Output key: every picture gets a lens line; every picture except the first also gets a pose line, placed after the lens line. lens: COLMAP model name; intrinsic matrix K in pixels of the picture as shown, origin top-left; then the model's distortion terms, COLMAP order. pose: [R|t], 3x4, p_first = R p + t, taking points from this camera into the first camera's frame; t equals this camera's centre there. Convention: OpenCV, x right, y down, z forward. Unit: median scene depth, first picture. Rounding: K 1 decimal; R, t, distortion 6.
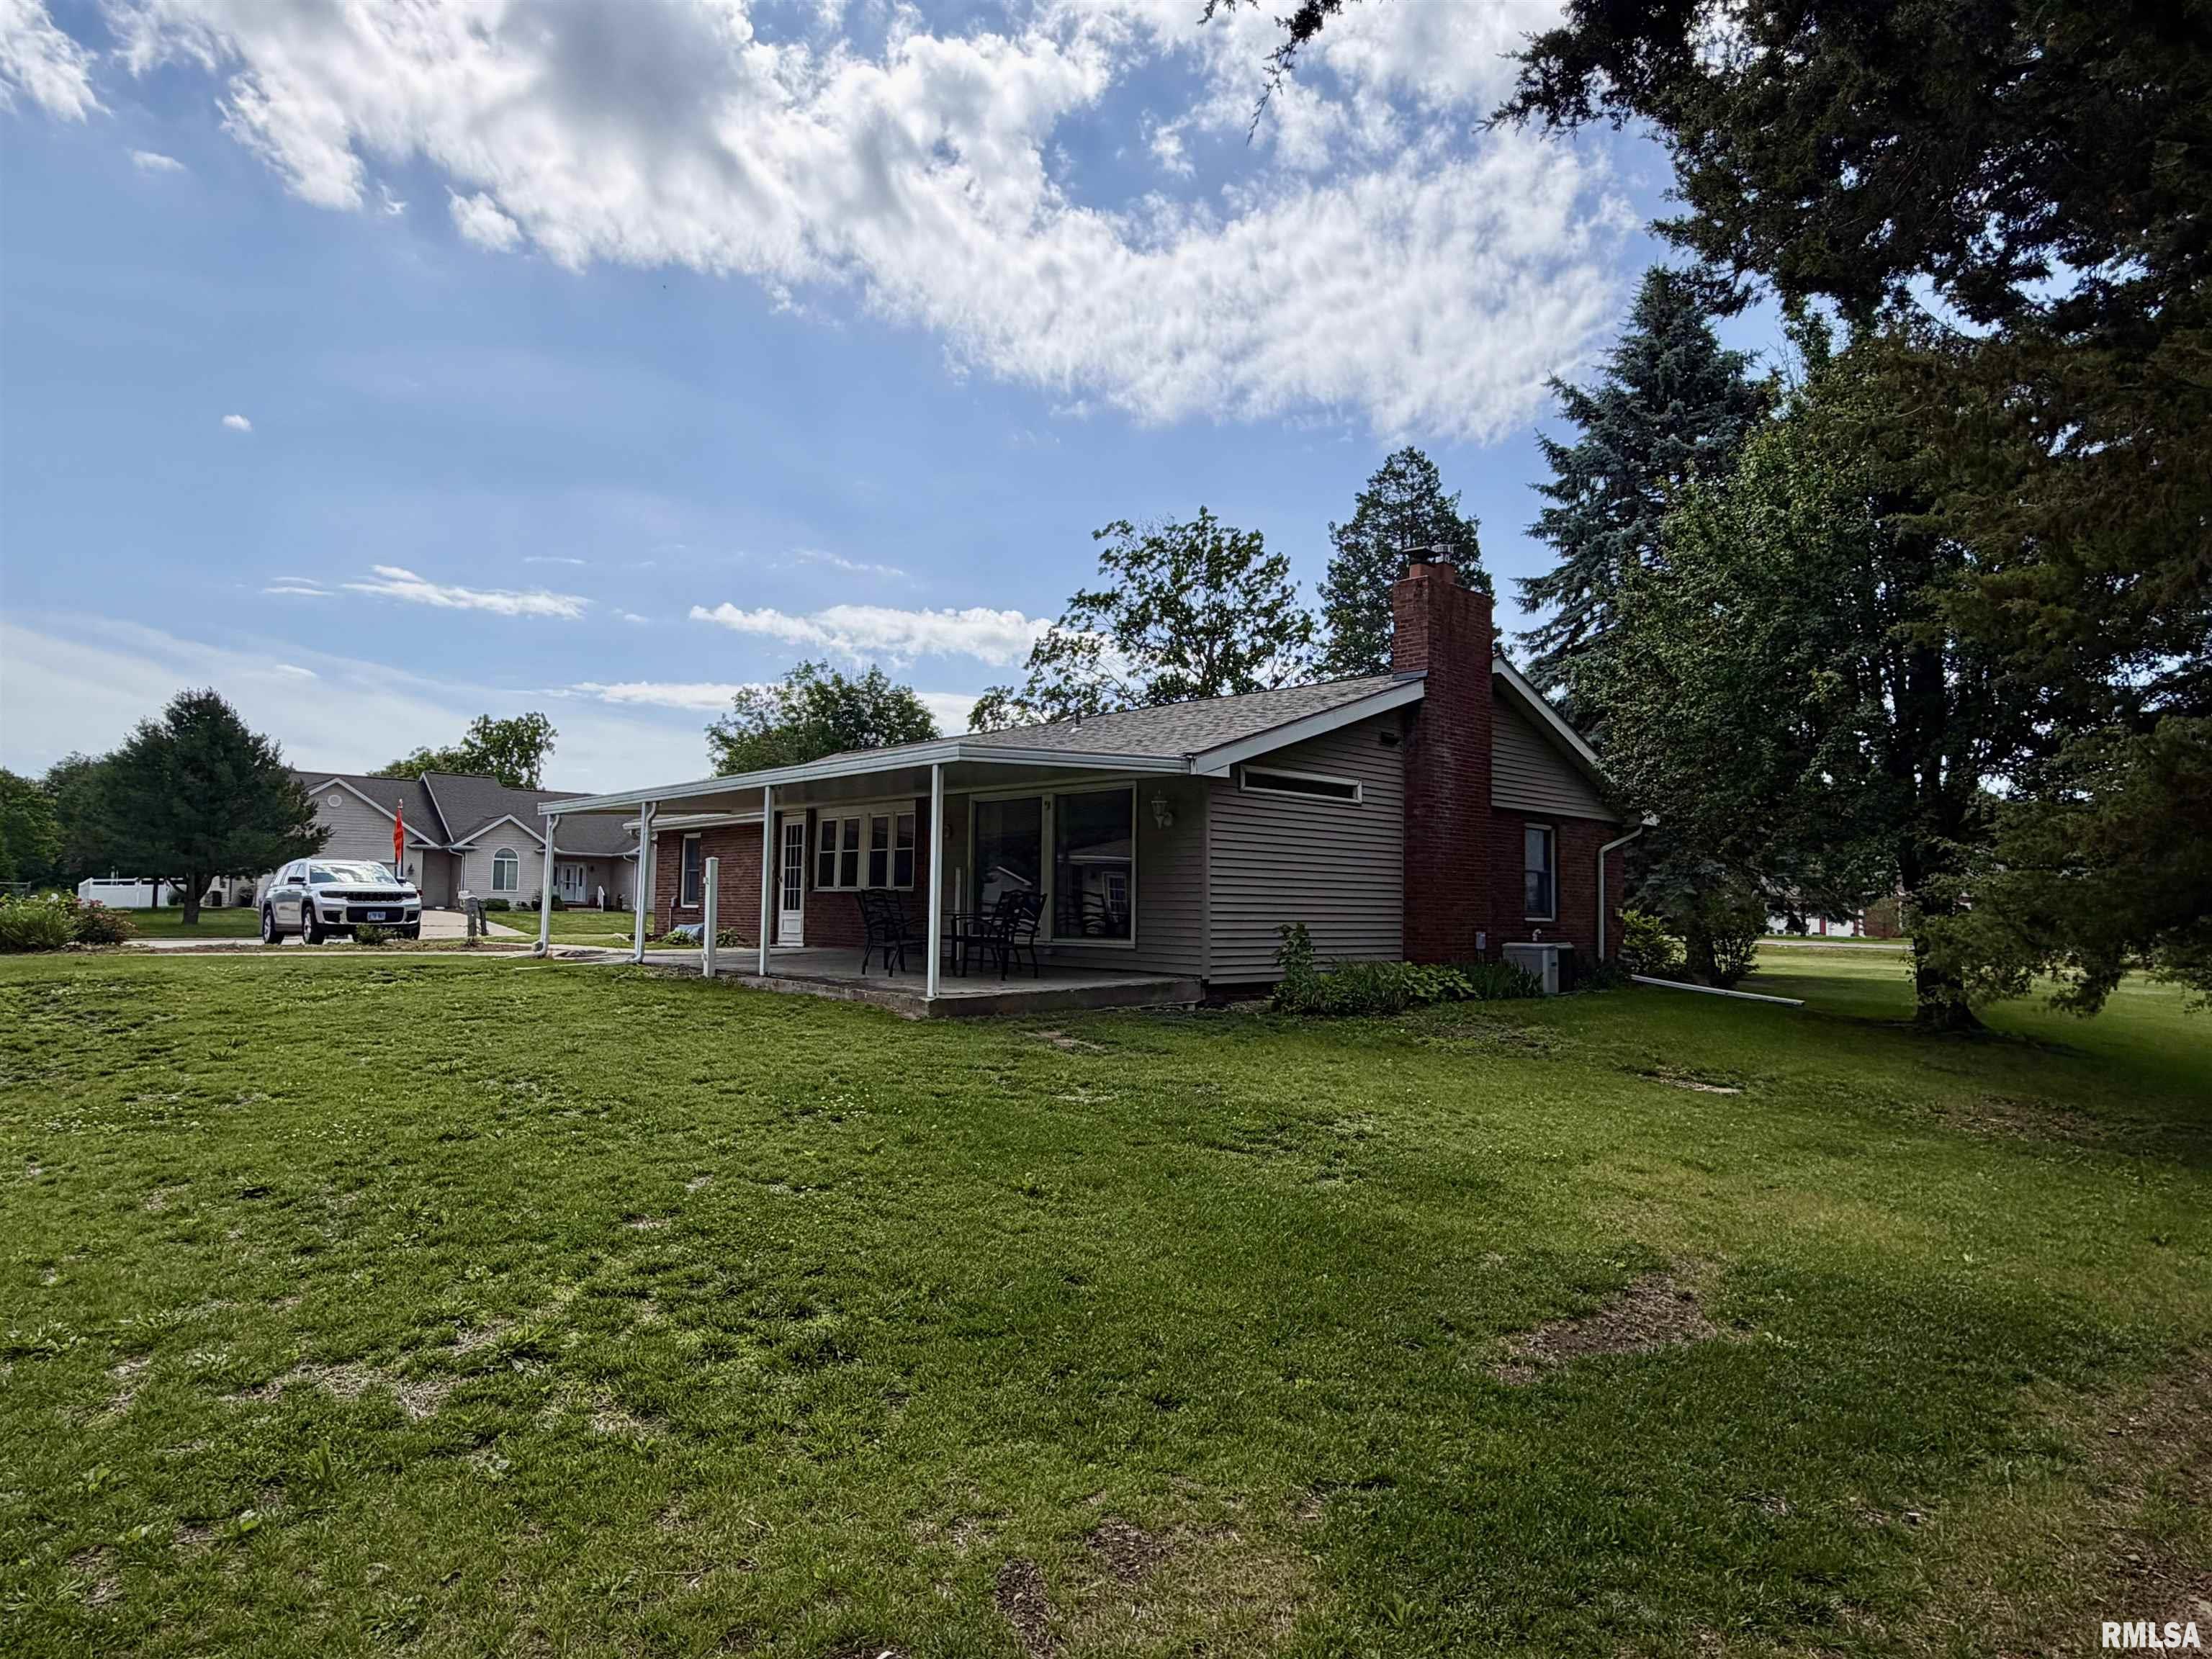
lens RADIAL K [[1286.7, 0, 1112.4], [0, 1286.7, 822.3], [0, 0, 1]] dist [0.003889, 0.002302]
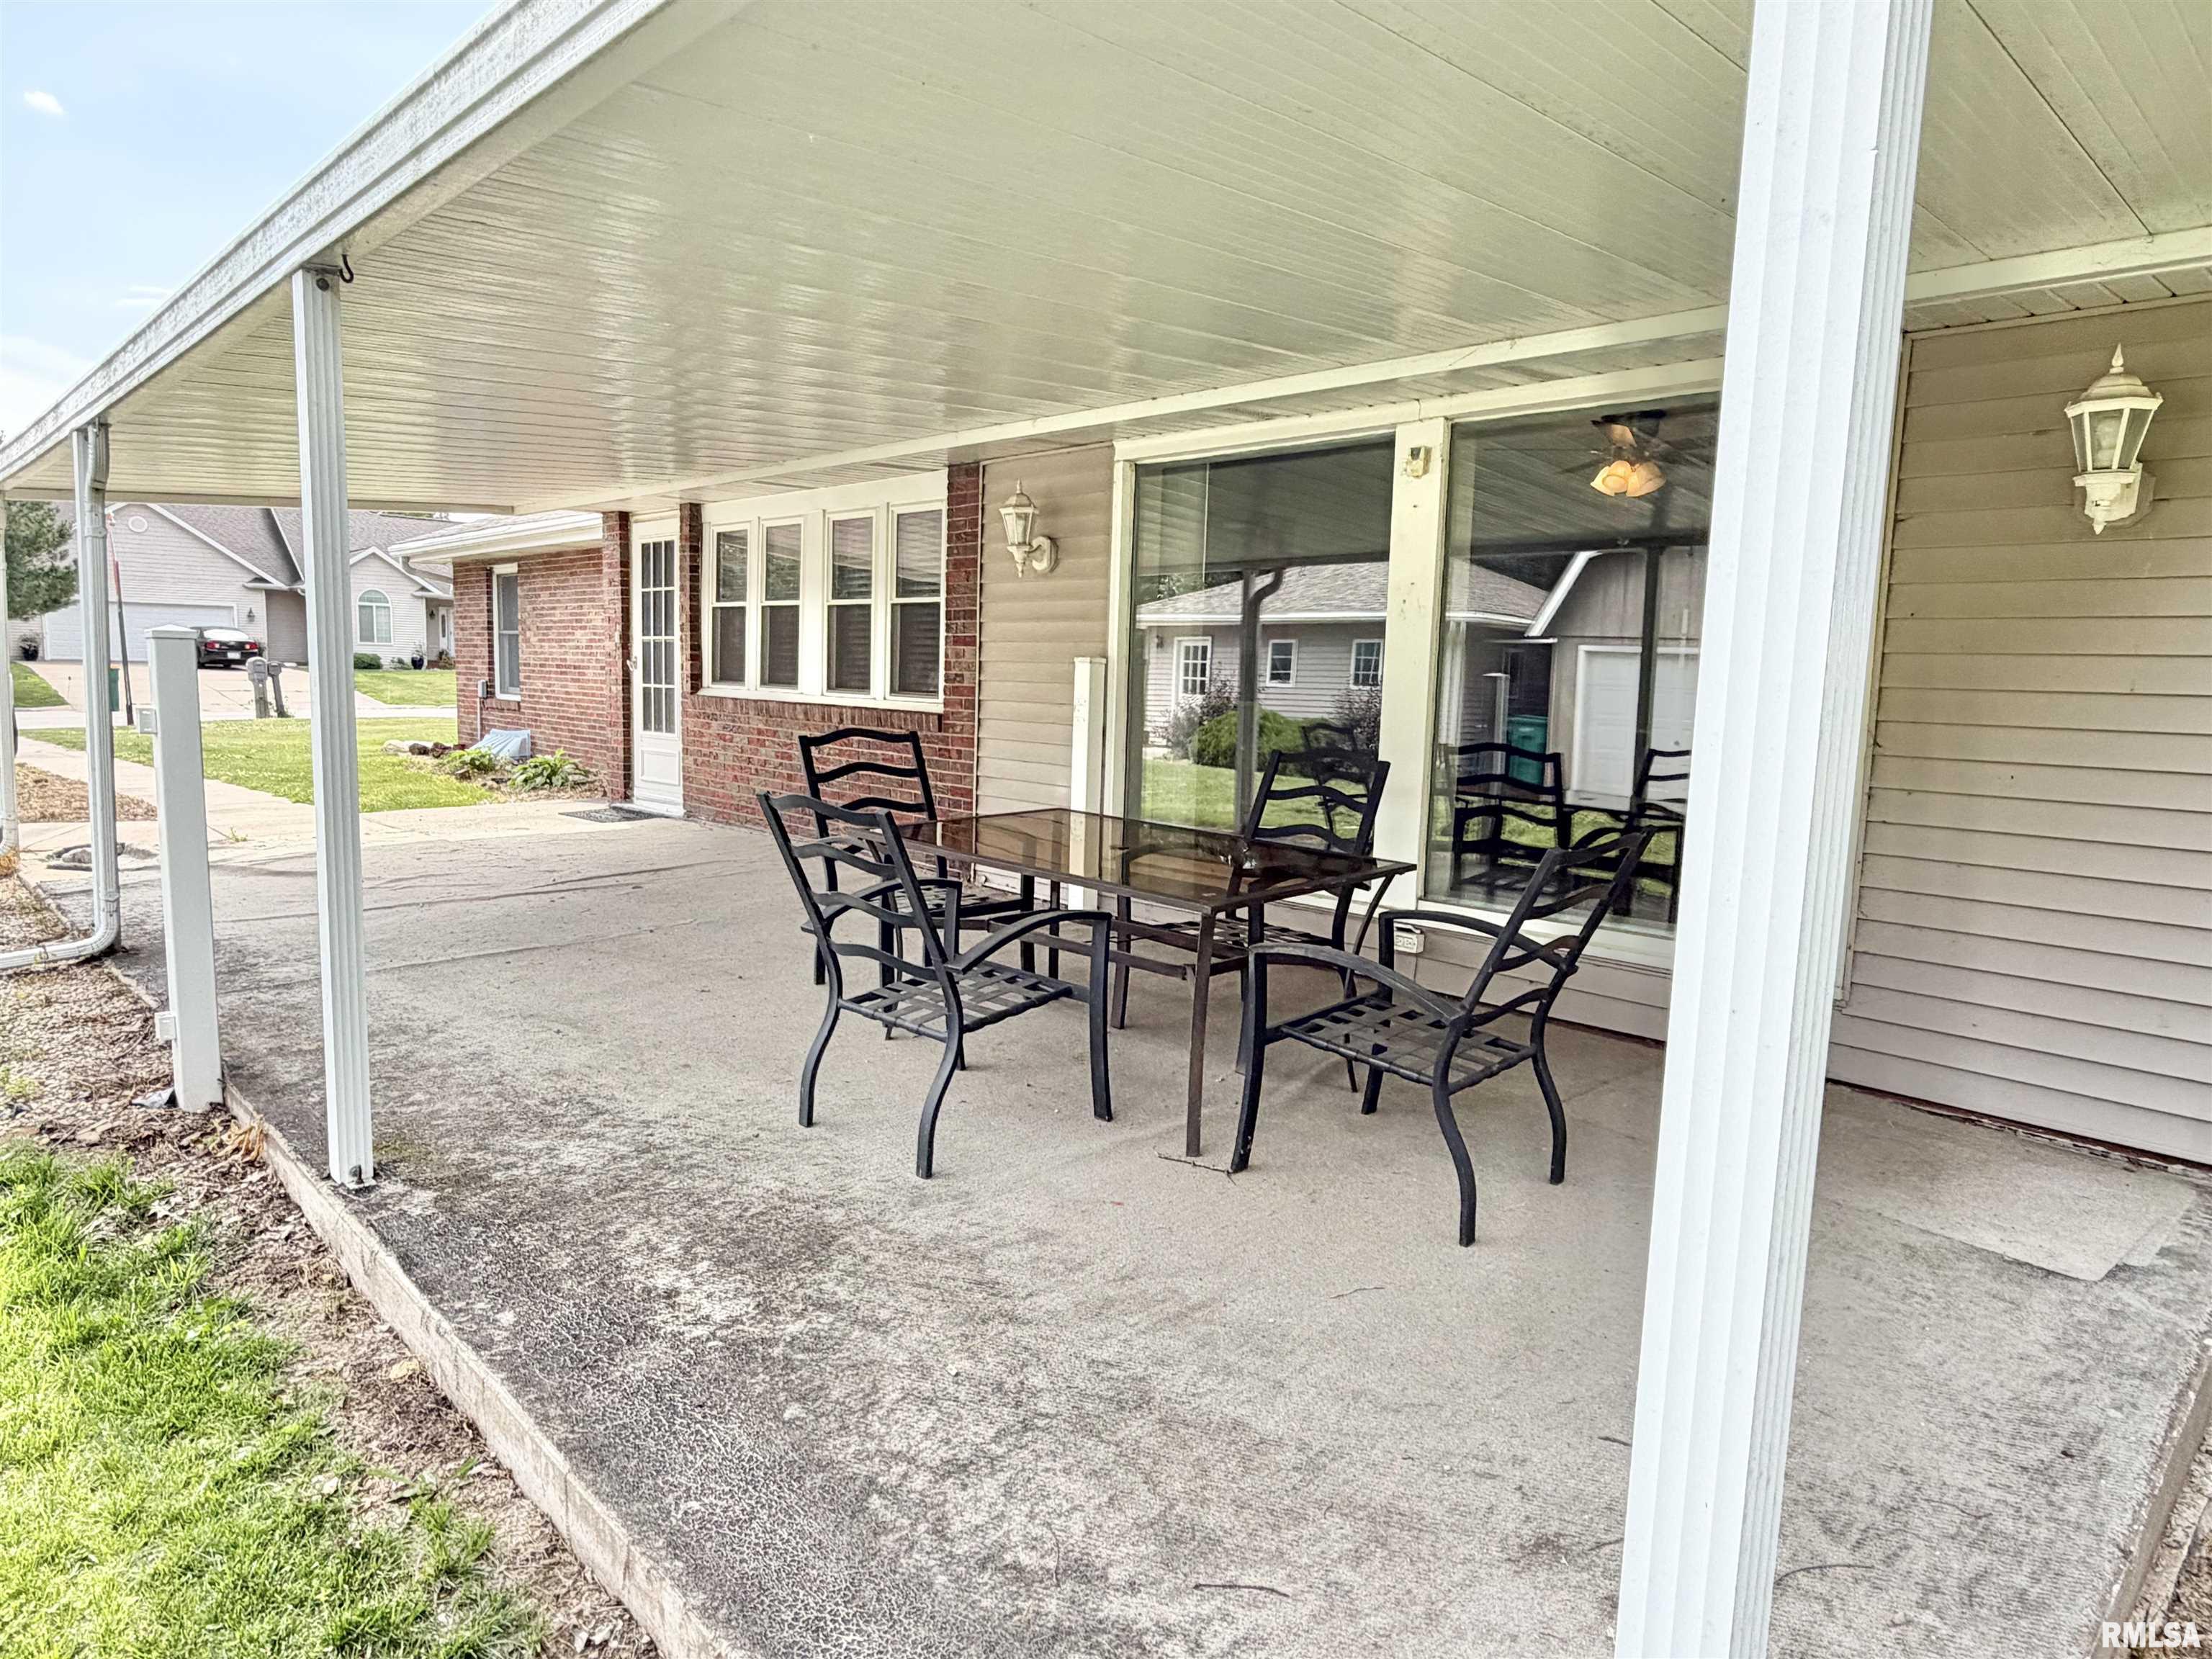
lens RADIAL K [[1286.7, 0, 1107.1], [0, 1286.7, 827.8], [0, 0, 1]] dist [0.003889, 0.002302]
pose [[0.999621, 0.010127, 0.025588, -0.103035], [-0.014878, 0.981095, 0.192953, 0.011561], [-0.023150, -0.193260, 0.980874, 0.549747]]
